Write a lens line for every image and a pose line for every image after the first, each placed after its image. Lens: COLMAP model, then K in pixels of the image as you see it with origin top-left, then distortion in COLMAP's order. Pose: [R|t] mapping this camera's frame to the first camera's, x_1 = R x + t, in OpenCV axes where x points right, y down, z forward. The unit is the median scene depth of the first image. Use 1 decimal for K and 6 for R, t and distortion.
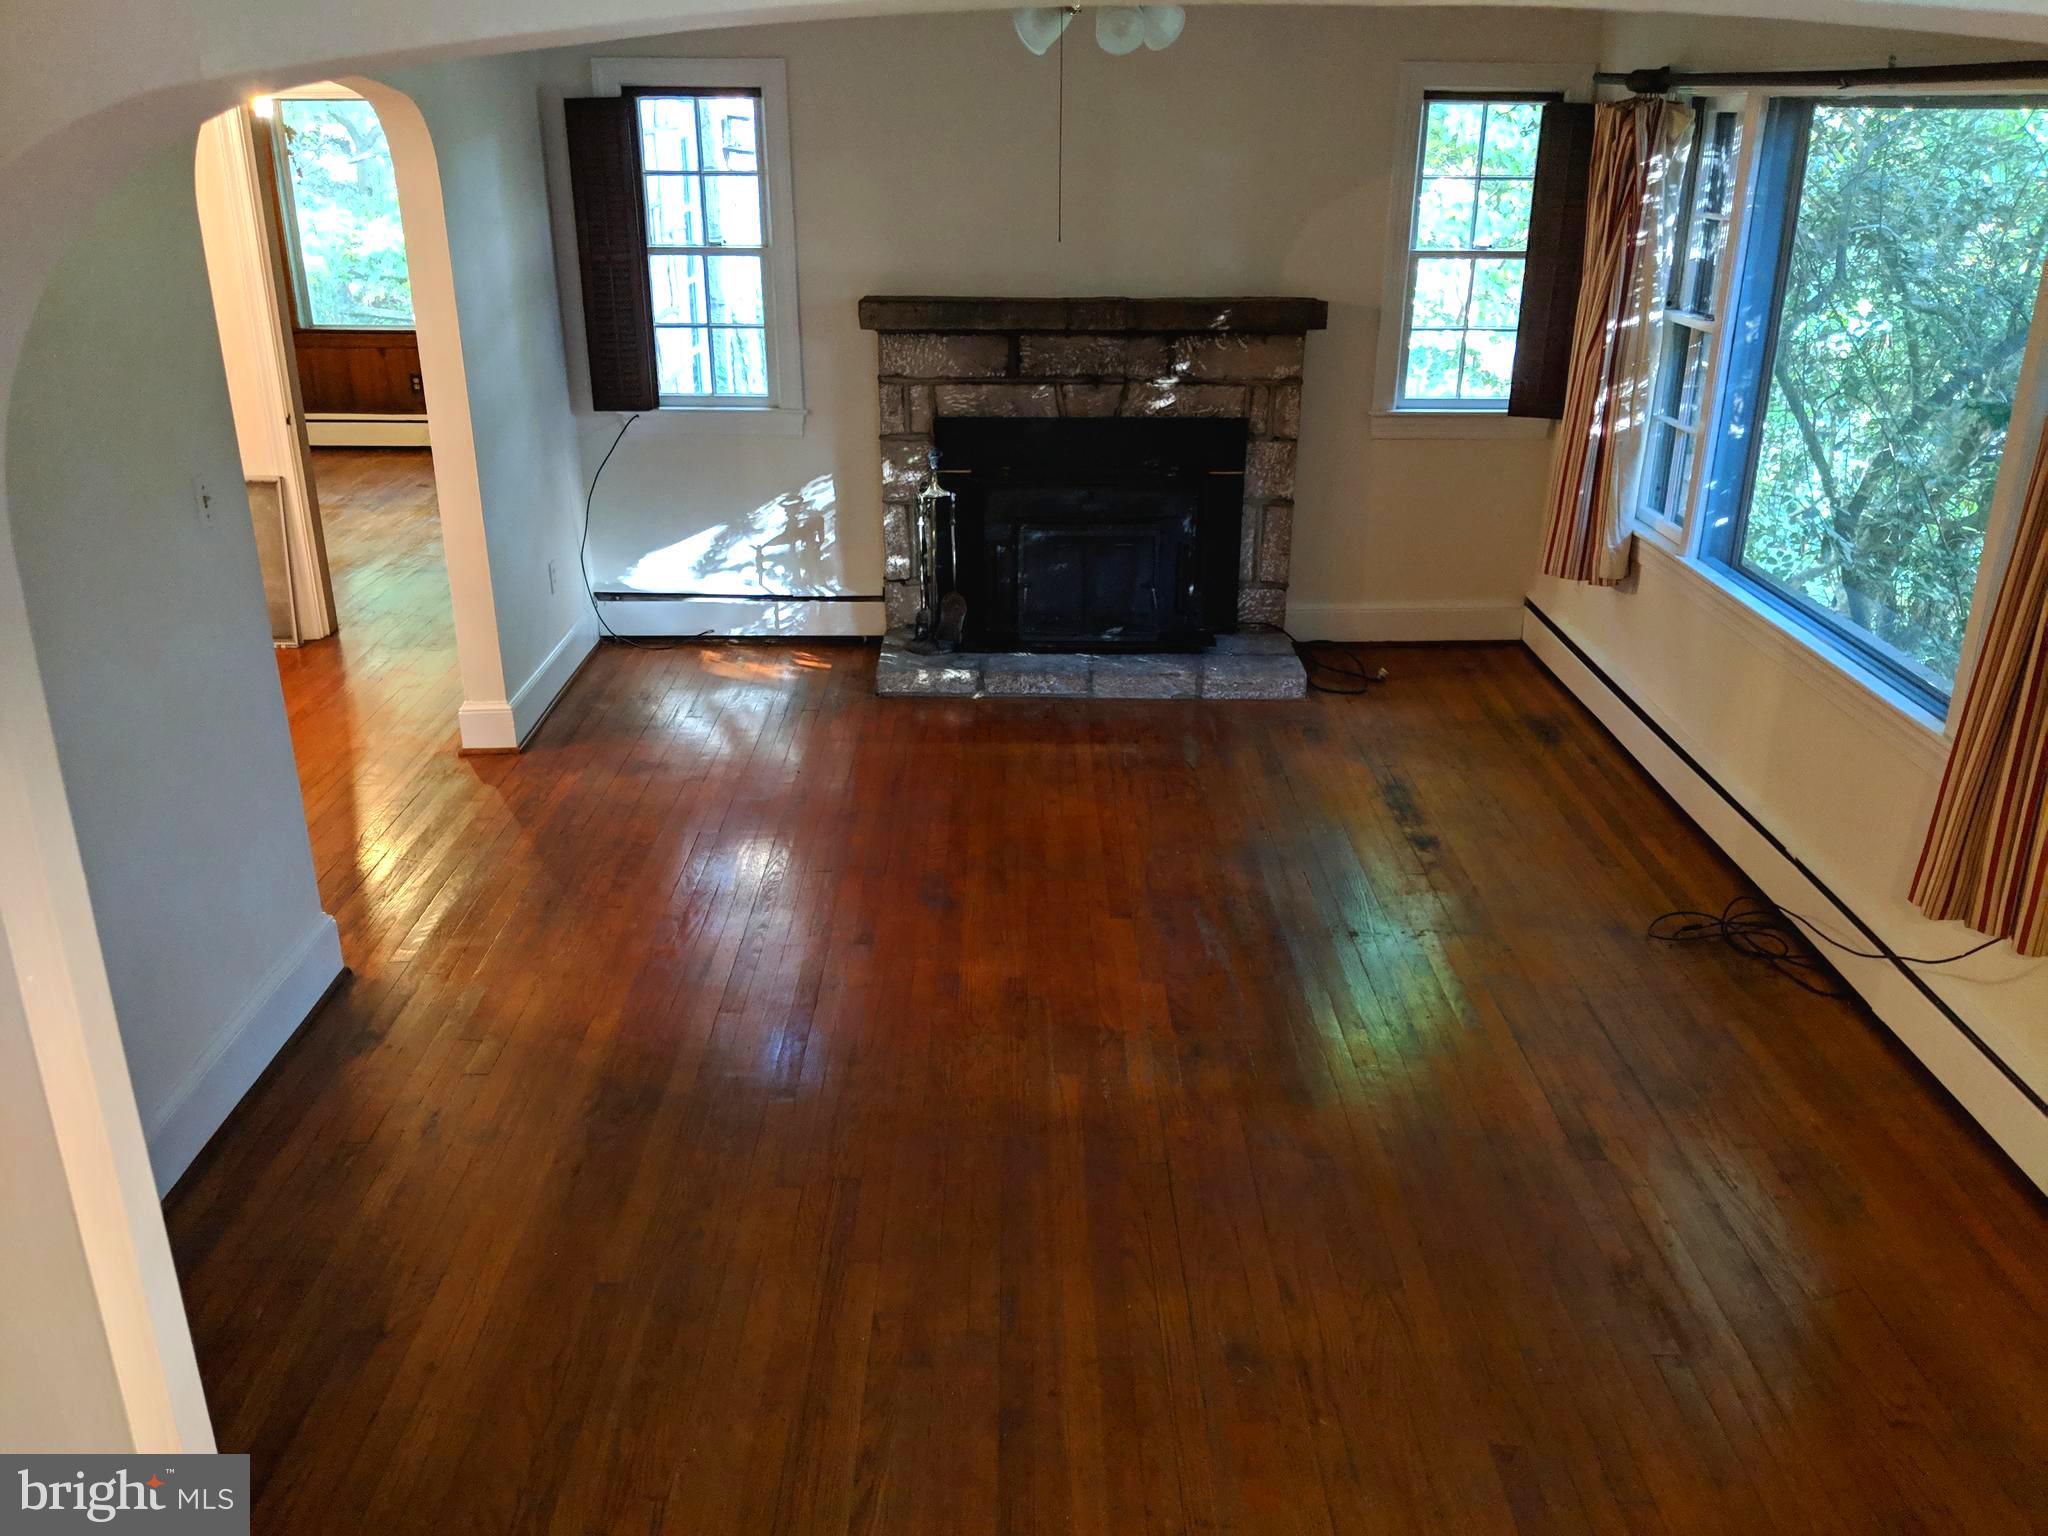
lens RADIAL K [[1635.7, 0, 1024.0], [0, 1635.7, 768.0], [0, 0, 1]] dist [0.204384, -0.487241]
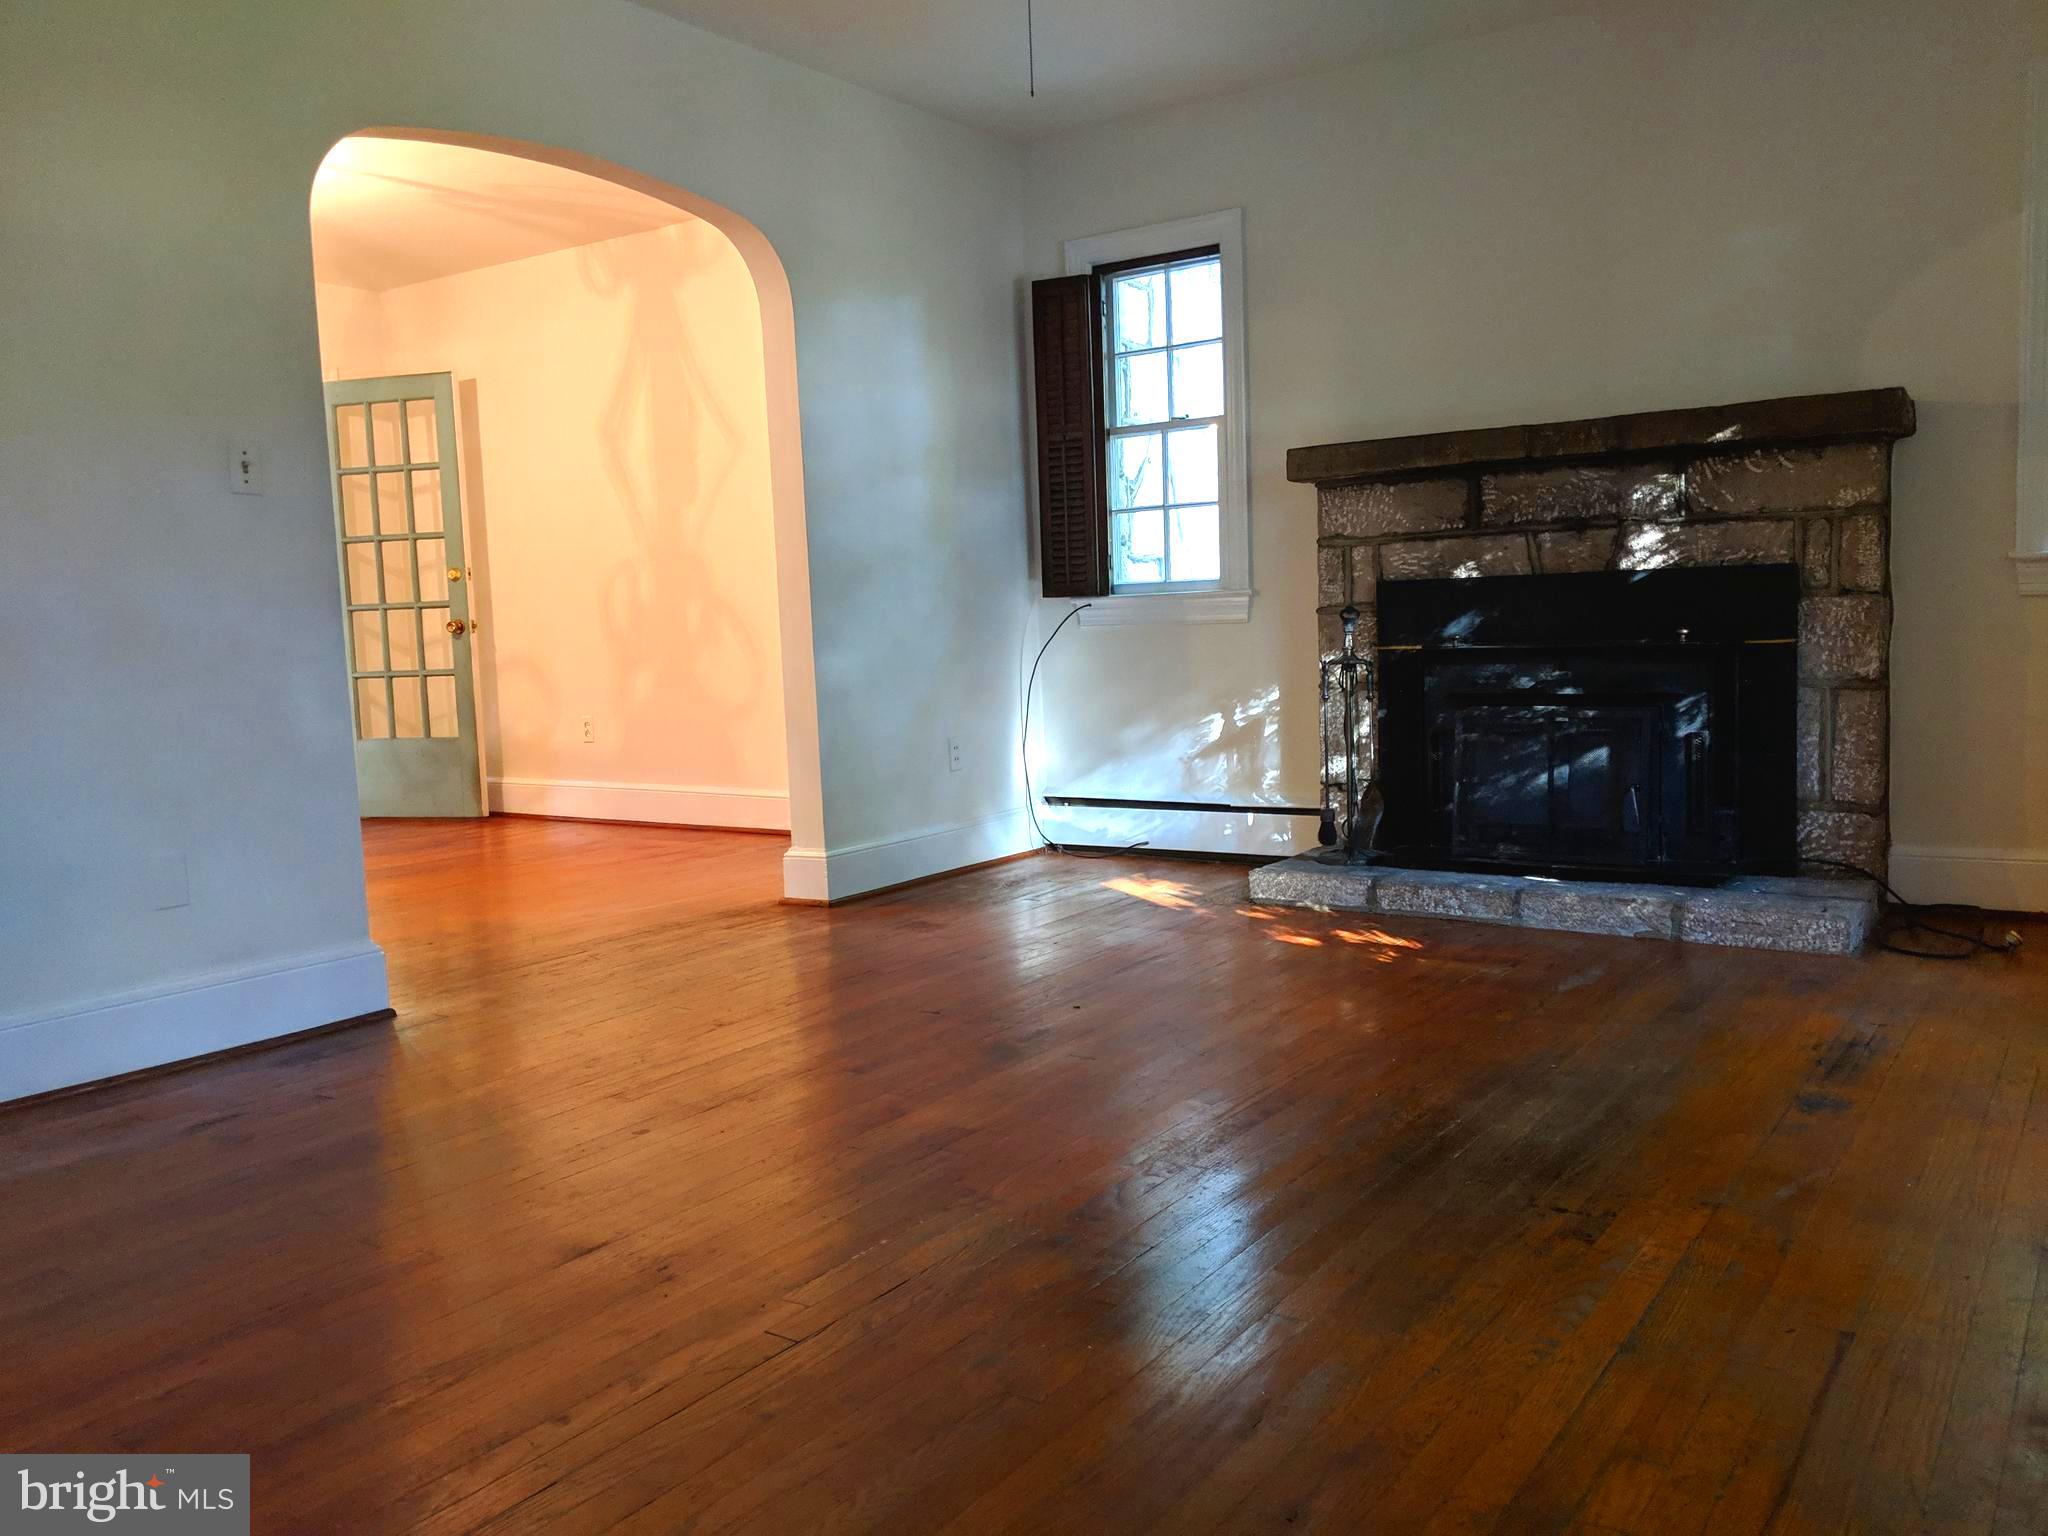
lens RADIAL K [[1644.1, 0, 1032.5], [0, 1644.1, 768.4], [0, 0, 1]] dist [0.169108, -0.347669]
pose [[0.822608, 0.023062, -0.568141, 0.275963], [-0.177993, 0.959405, -0.218771, 0.087112], [0.540032, 0.281088, 0.793319, 0.282106]]
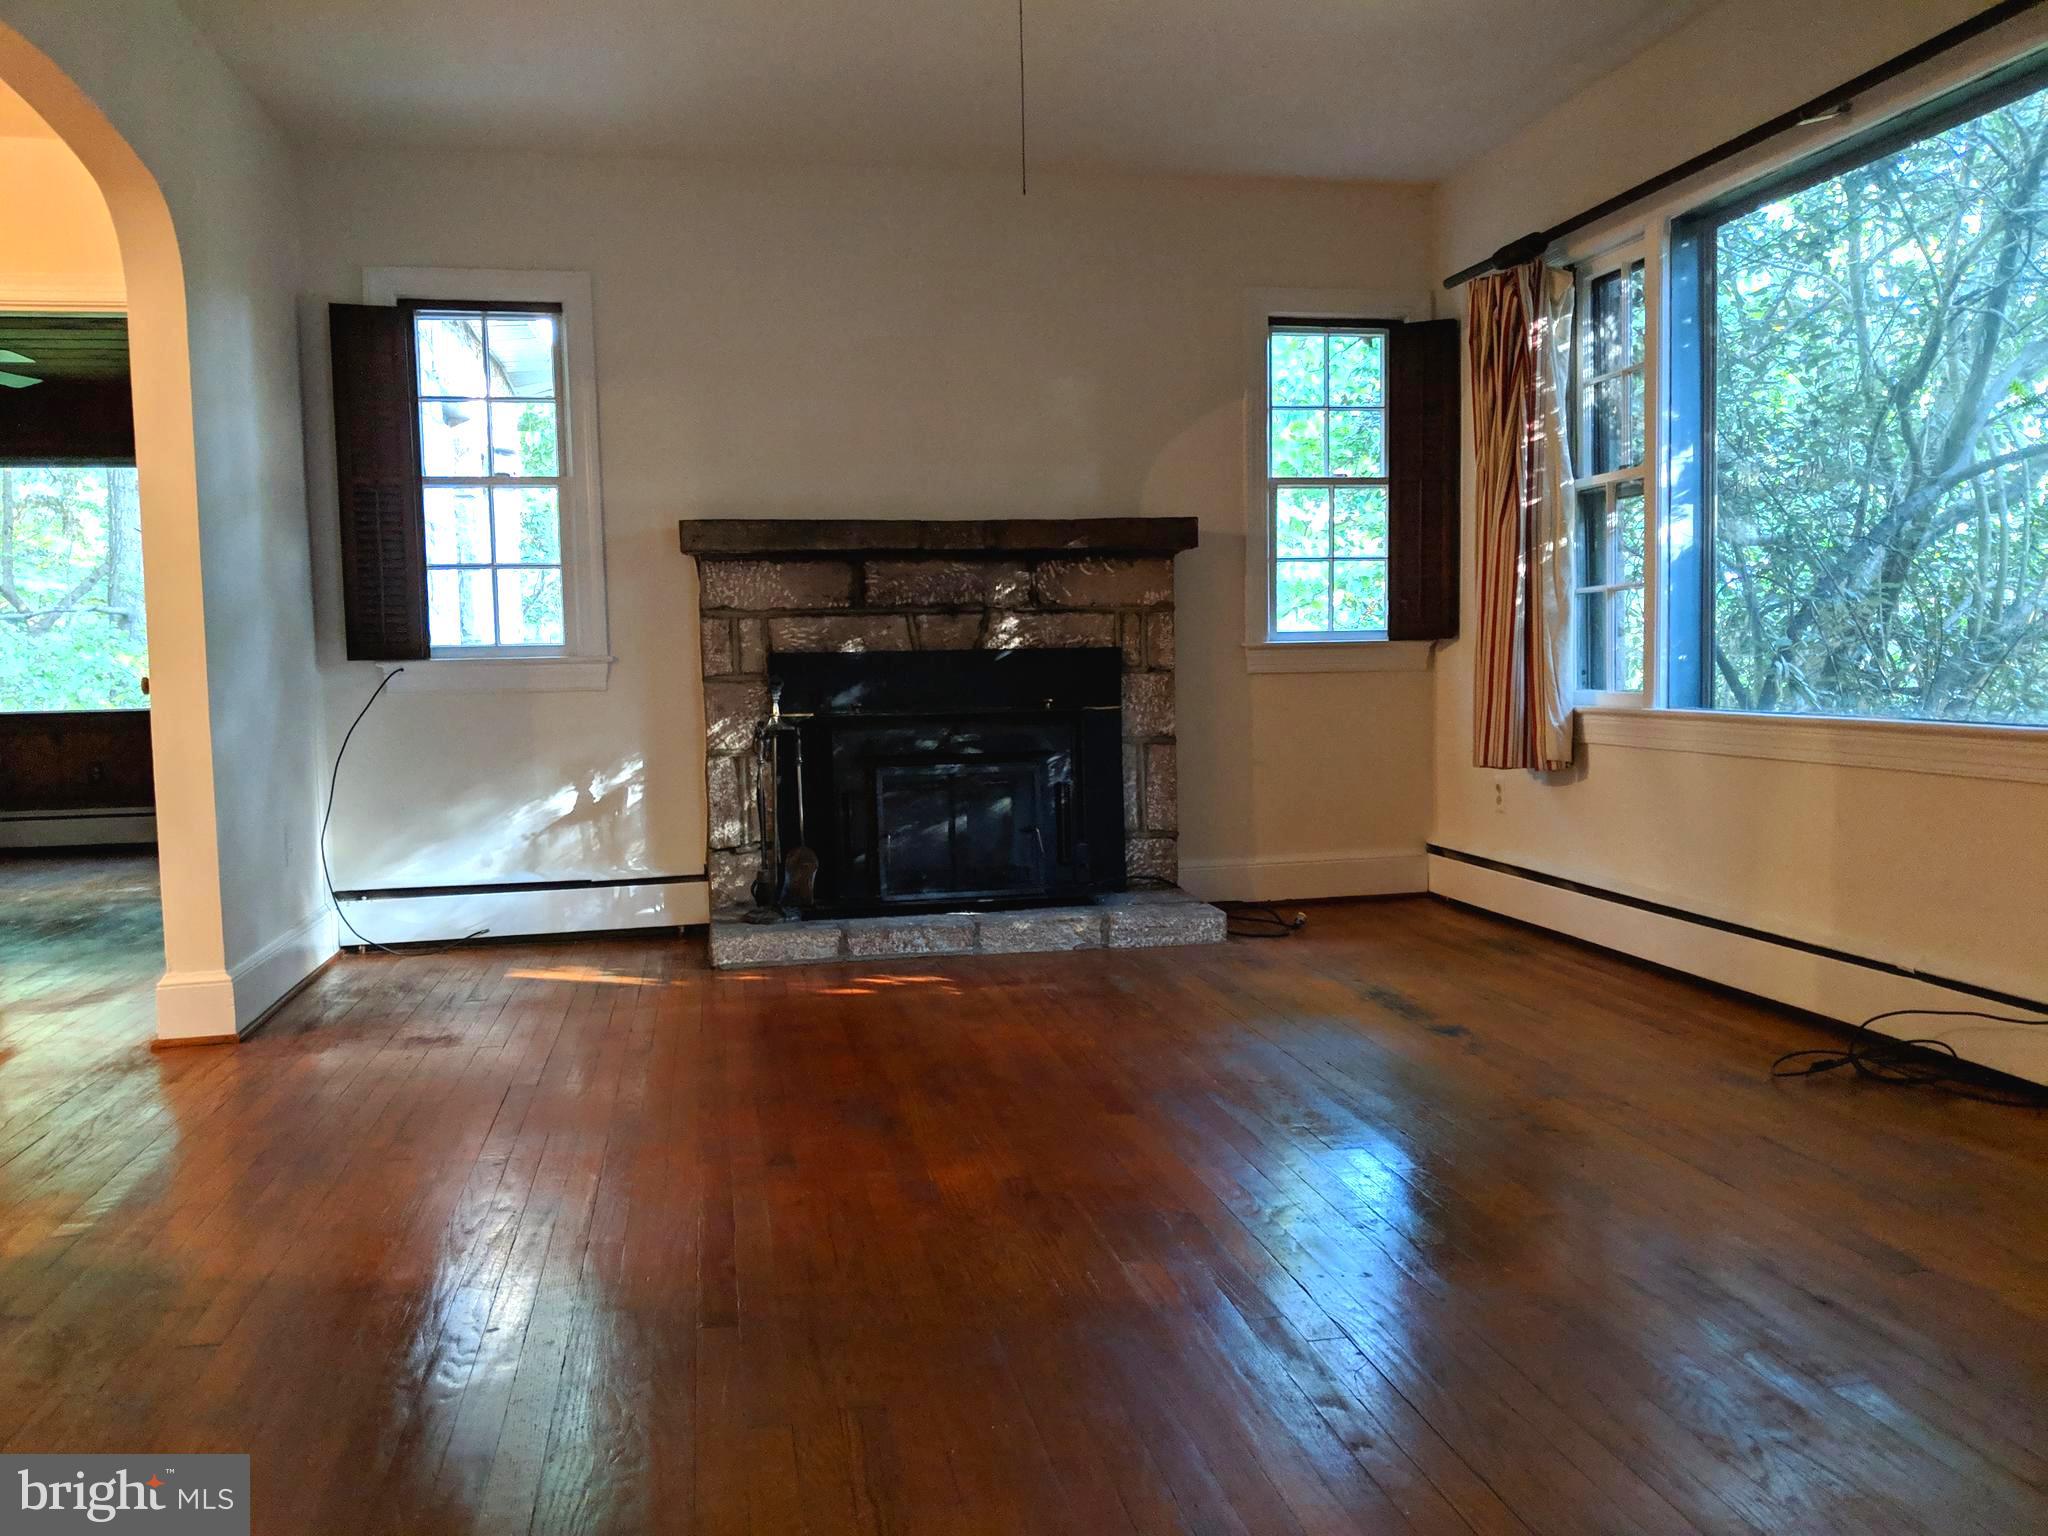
lens RADIAL K [[1644.1, 0, 1032.5], [0, 1644.1, 768.4], [0, 0, 1]] dist [0.169108, -0.347669]
pose [[0.981220, -0.035929, 0.189516, -0.085463], [0.092847, 0.949167, -0.300768, 0.118705], [-0.169076, 0.312716, 0.934678, 0.186527]]
